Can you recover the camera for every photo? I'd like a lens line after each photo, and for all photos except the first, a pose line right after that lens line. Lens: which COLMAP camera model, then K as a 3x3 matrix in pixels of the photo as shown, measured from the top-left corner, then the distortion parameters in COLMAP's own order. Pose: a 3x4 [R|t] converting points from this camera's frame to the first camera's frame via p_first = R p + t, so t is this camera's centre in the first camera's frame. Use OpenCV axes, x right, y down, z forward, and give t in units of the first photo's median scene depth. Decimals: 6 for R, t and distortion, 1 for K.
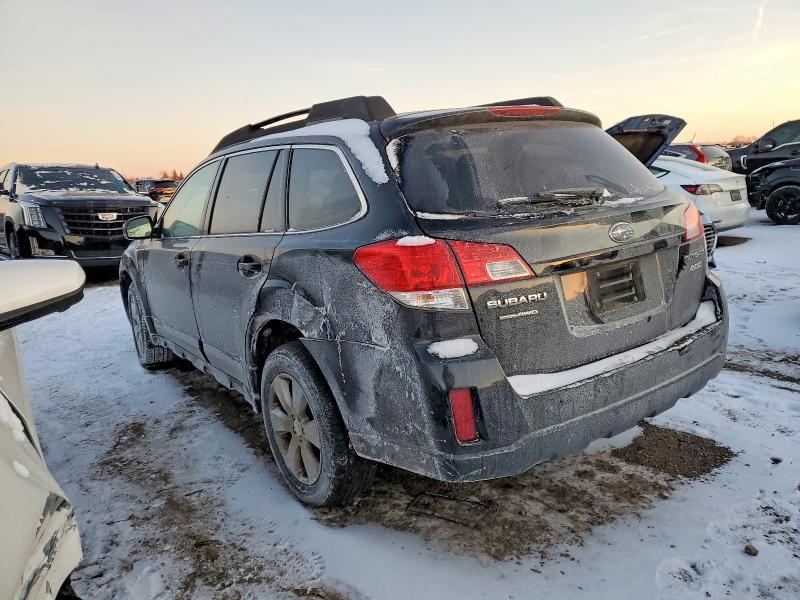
lens RADIAL K [[611.3, 0, 402.1], [0, 611.3, 306.3], [0, 0, 1]] dist [0.047384, -0.011447]
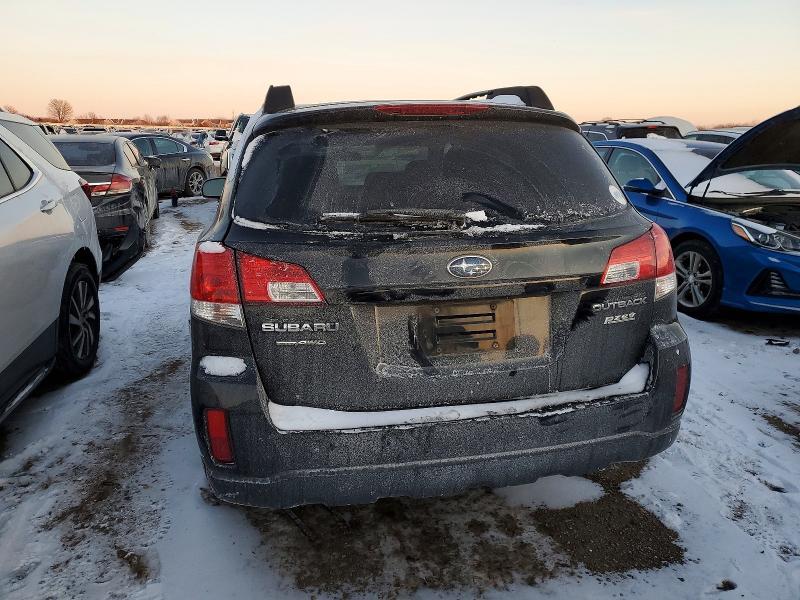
lens RADIAL K [[611.3, 0, 392.4], [0, 611.3, 299.9], [0, 0, 1]] dist [0.047384, -0.011447]
pose [[0.911375, 0.167065, -0.376145, 0.570035], [-0.144369, 0.985607, 0.087960, -0.131310], [0.385426, -0.025861, 0.922376, 0.184086]]
